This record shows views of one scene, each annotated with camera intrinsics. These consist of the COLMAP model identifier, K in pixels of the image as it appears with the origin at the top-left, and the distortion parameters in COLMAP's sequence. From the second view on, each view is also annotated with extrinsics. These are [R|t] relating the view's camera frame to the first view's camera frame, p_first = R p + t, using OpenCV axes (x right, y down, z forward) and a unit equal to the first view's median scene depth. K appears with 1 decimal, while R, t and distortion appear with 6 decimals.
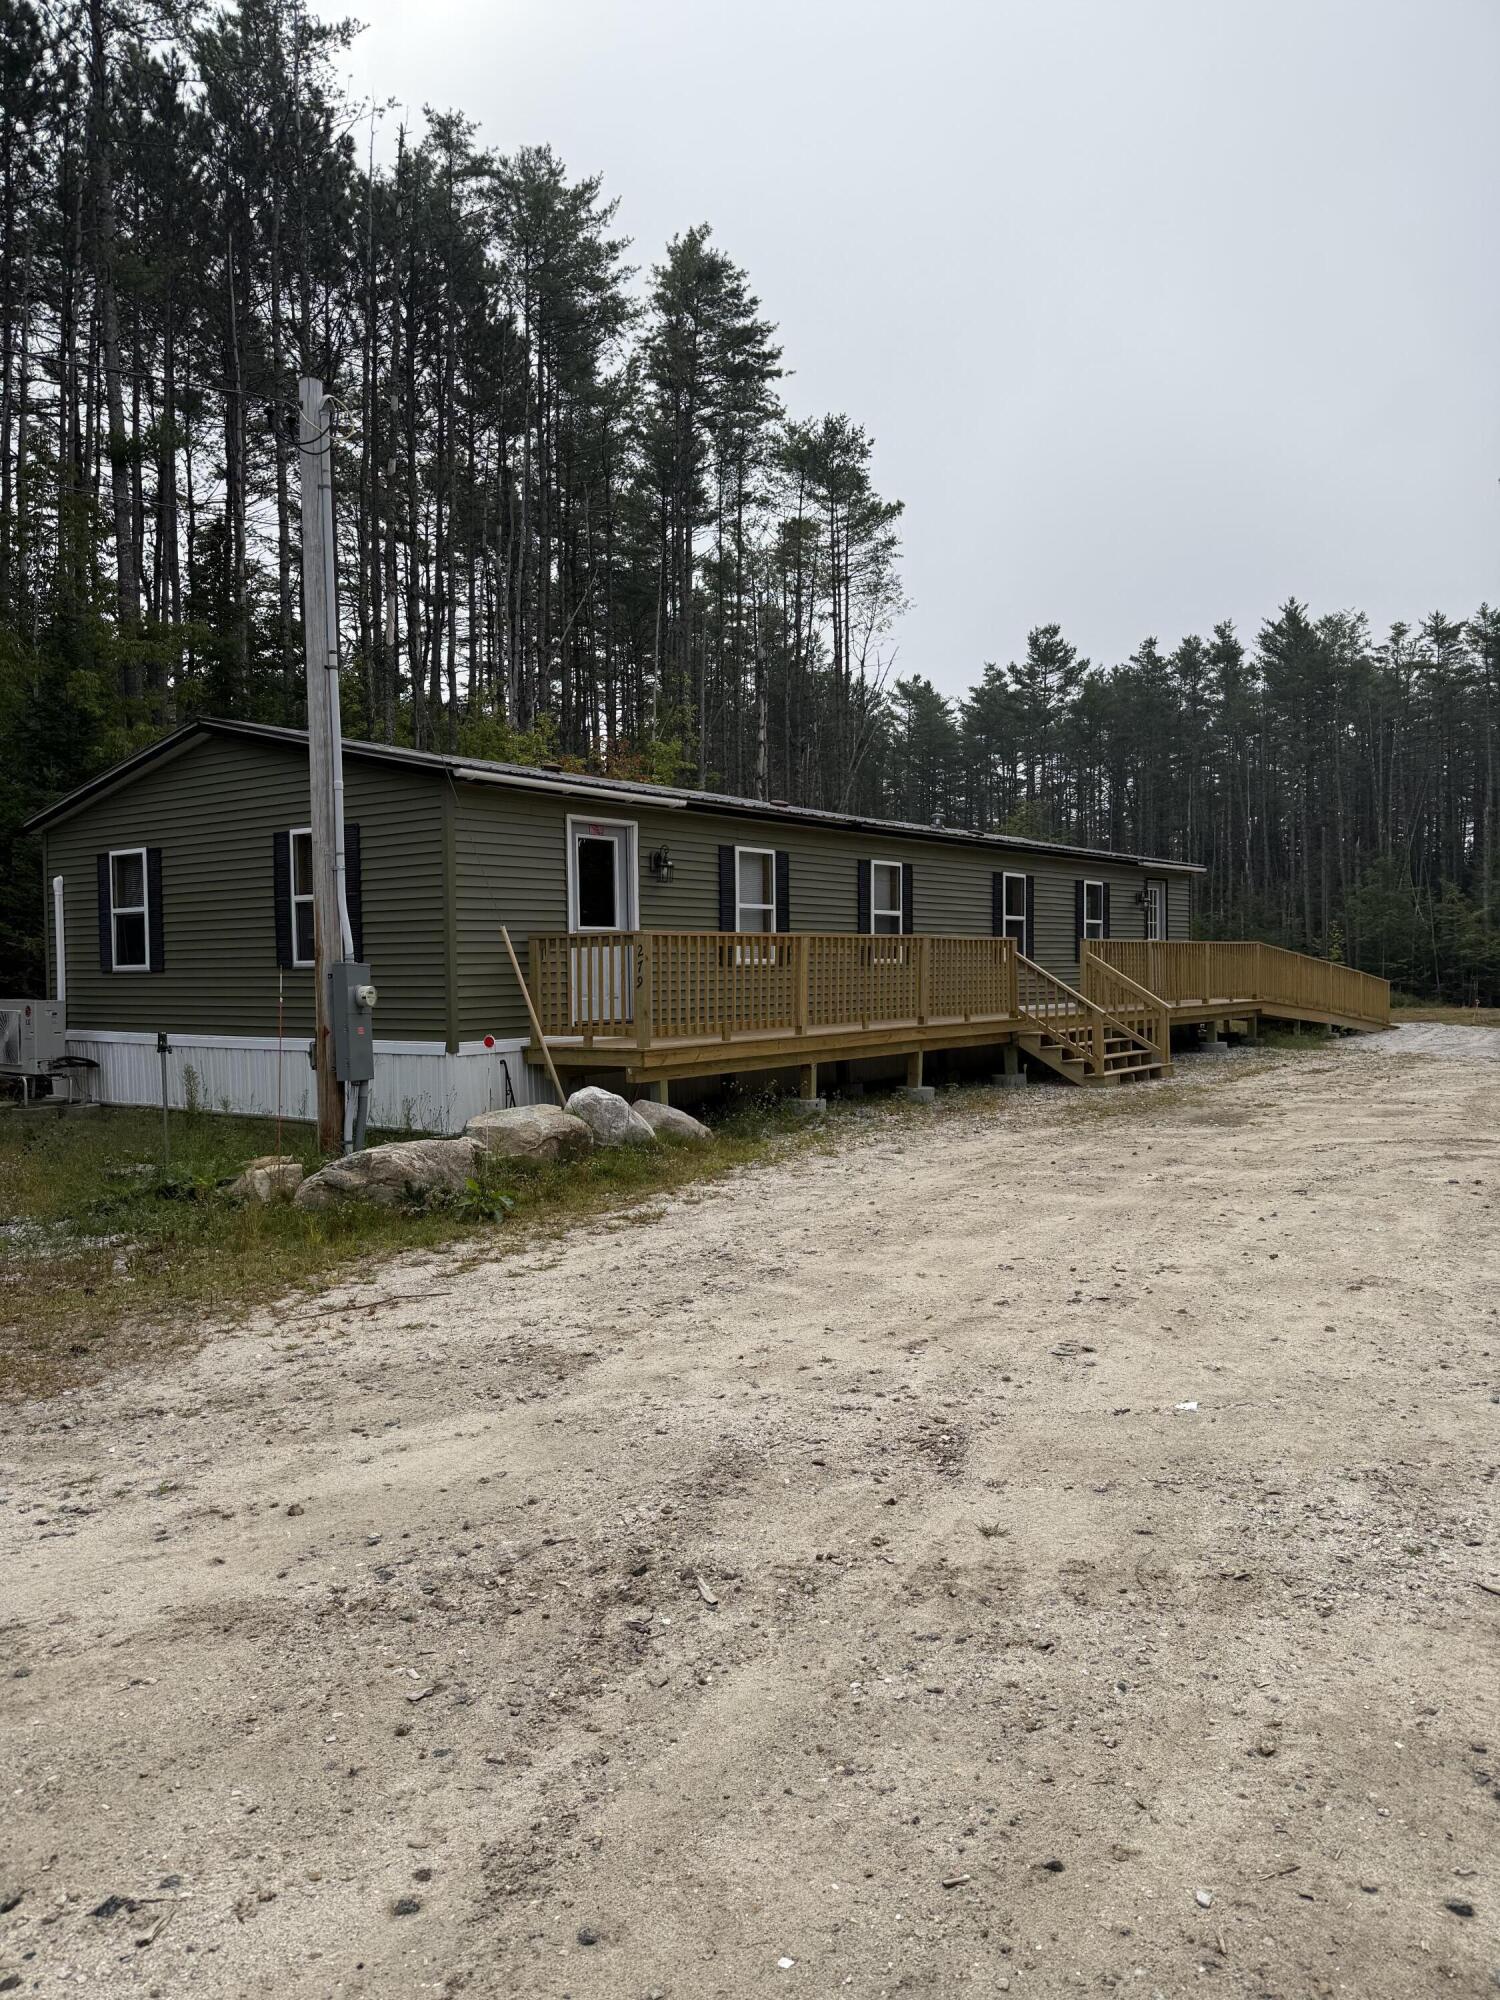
lens RADIAL K [[1418.2, 0, 750.0], [0, 1418.2, 1000.0], [0, 0, 1]] dist [0.065298, -0.098152]
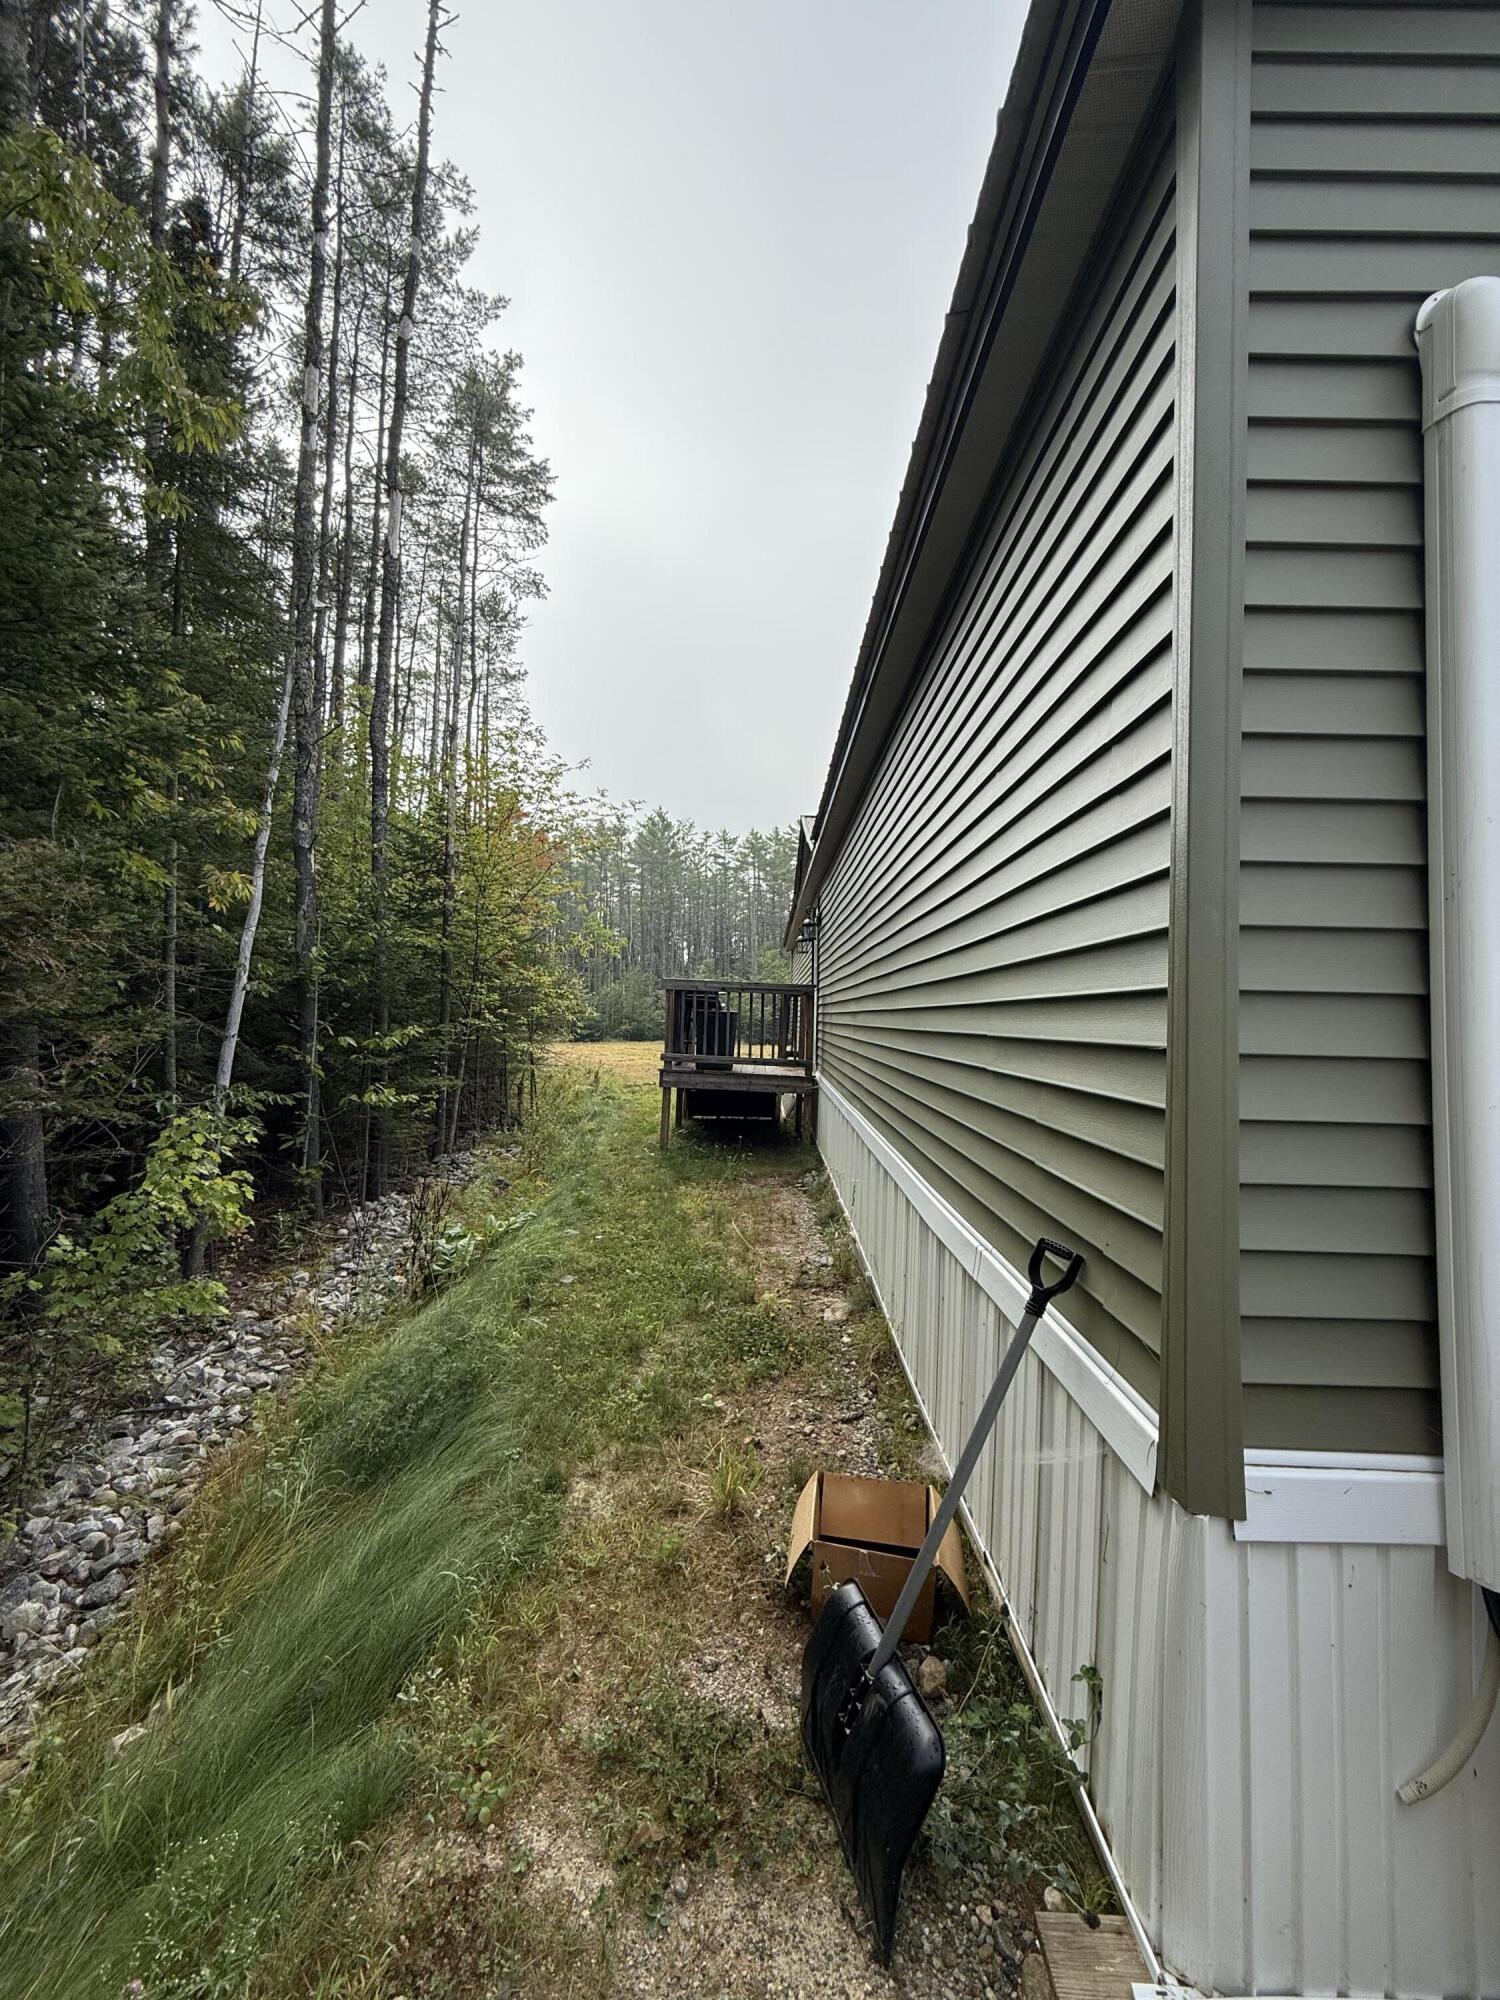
lens RADIAL K [[794.8, 0, 753.9], [0, 794.8, 996.3], [0, 0, 1]] dist [-0.001687, -0.000194]
pose [[0.797429, 0.046706, 0.601603, -0.598572], [-0.019484, 0.998473, -0.051692, -0.016225], [-0.603098, 0.029499, 0.797121, 1.015054]]
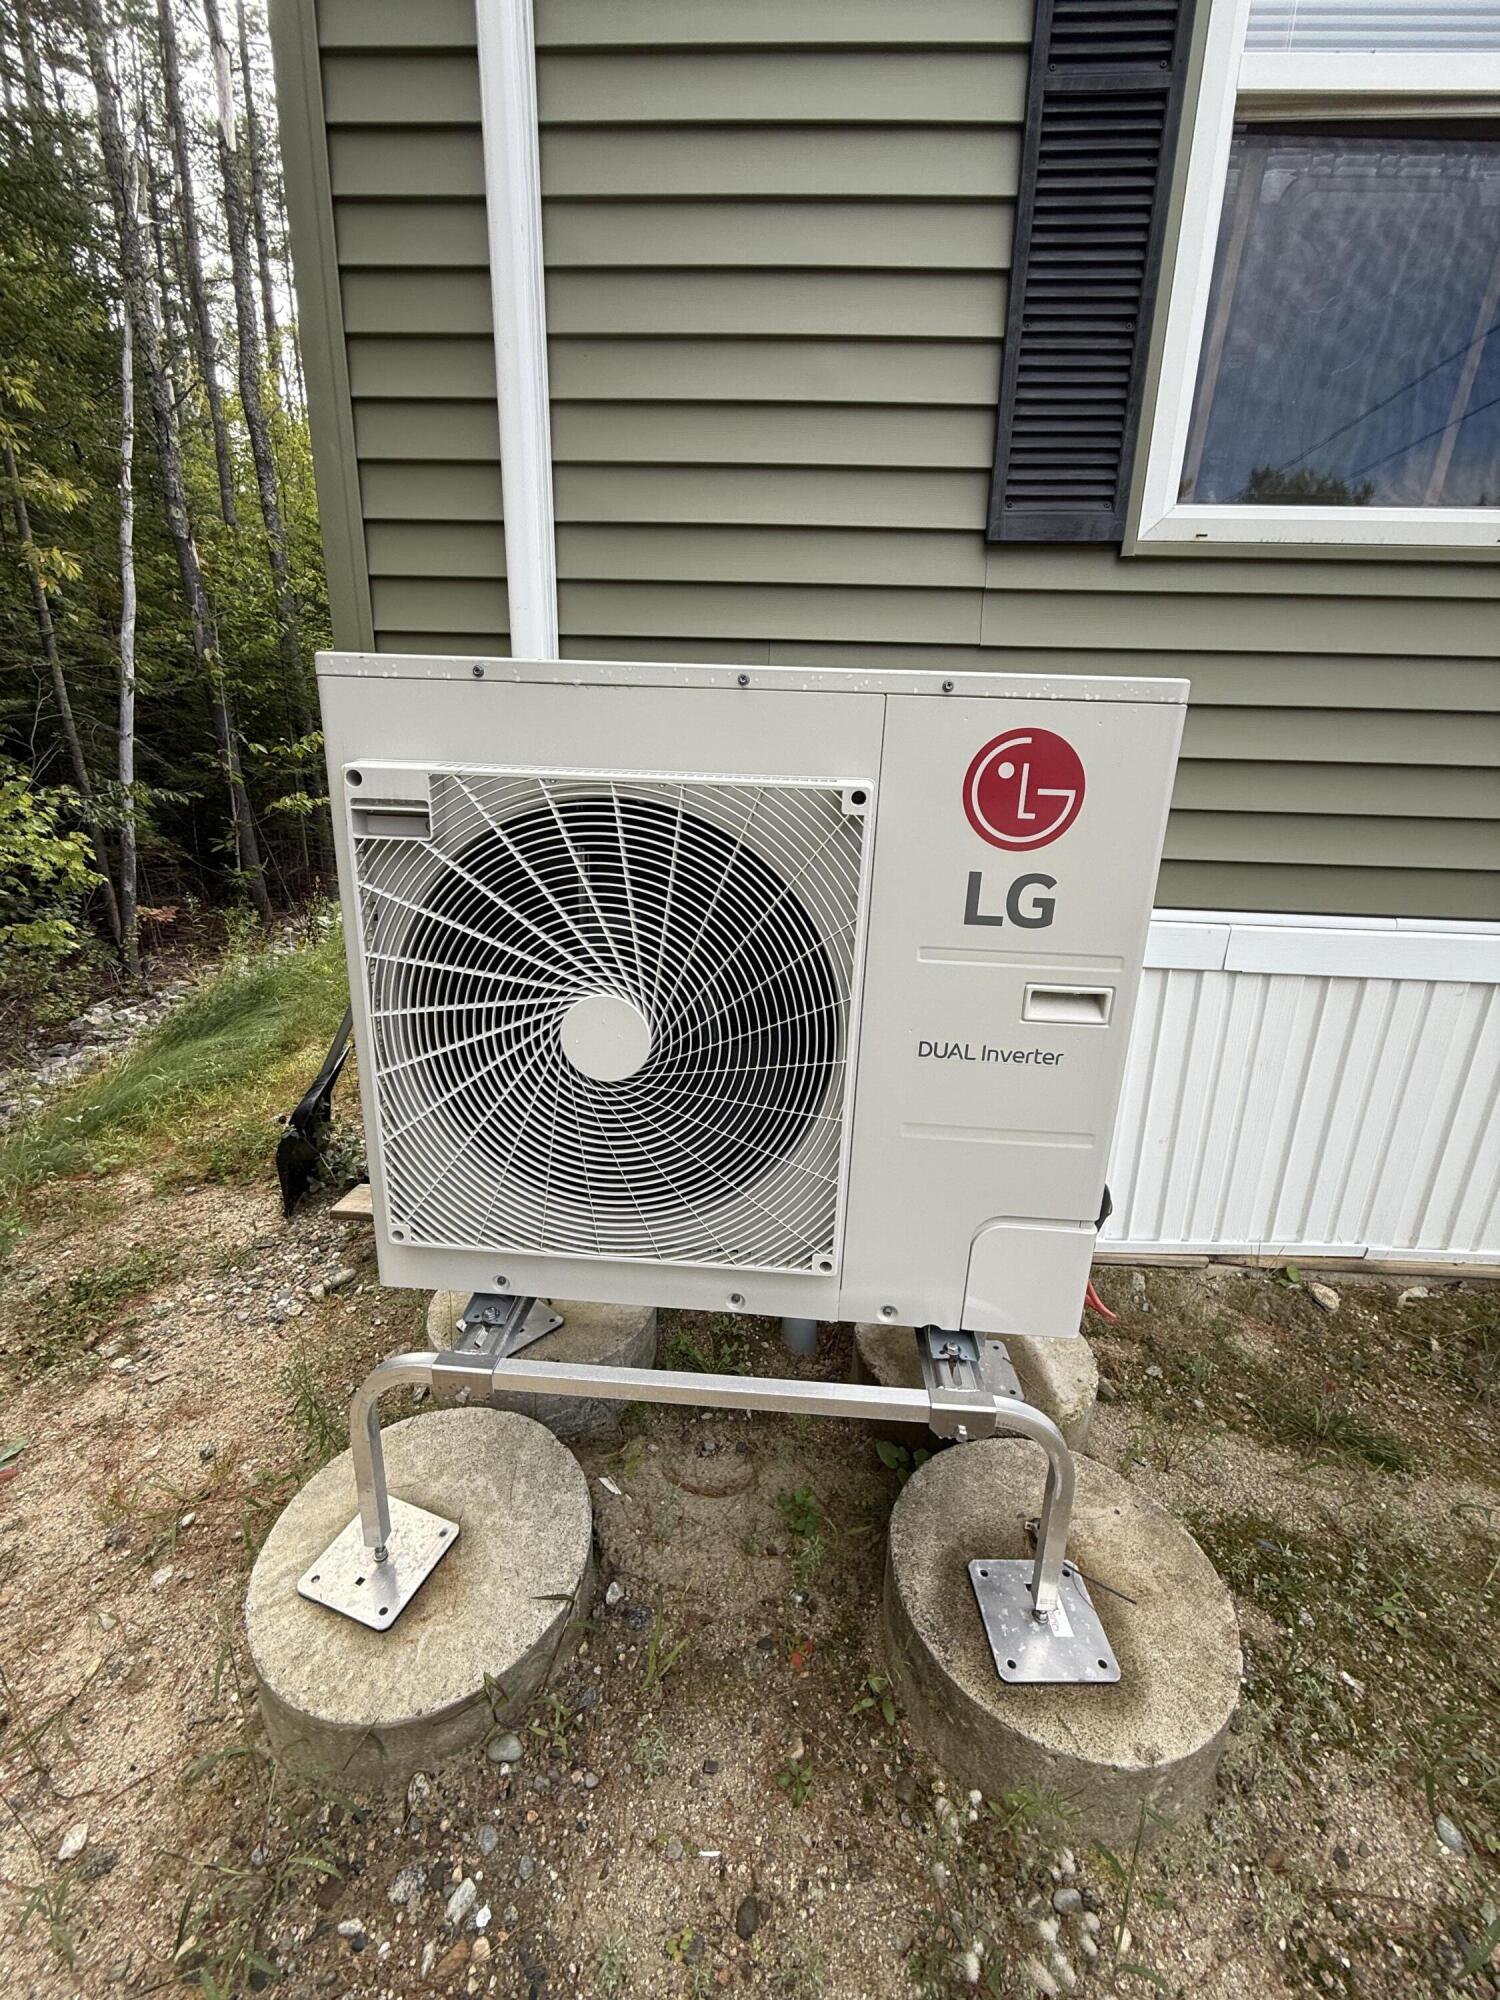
lens RADIAL K [[794.8, 0, 753.9], [0, 794.8, 996.3], [0, 0, 1]] dist [-0.001687, -0.000194]
pose [[0.819921, -0.129240, 0.557698, -0.538006], [-0.024187, 0.965494, 0.259301, 0.007993], [-0.571966, -0.226095, 0.788502, 0.933217]]
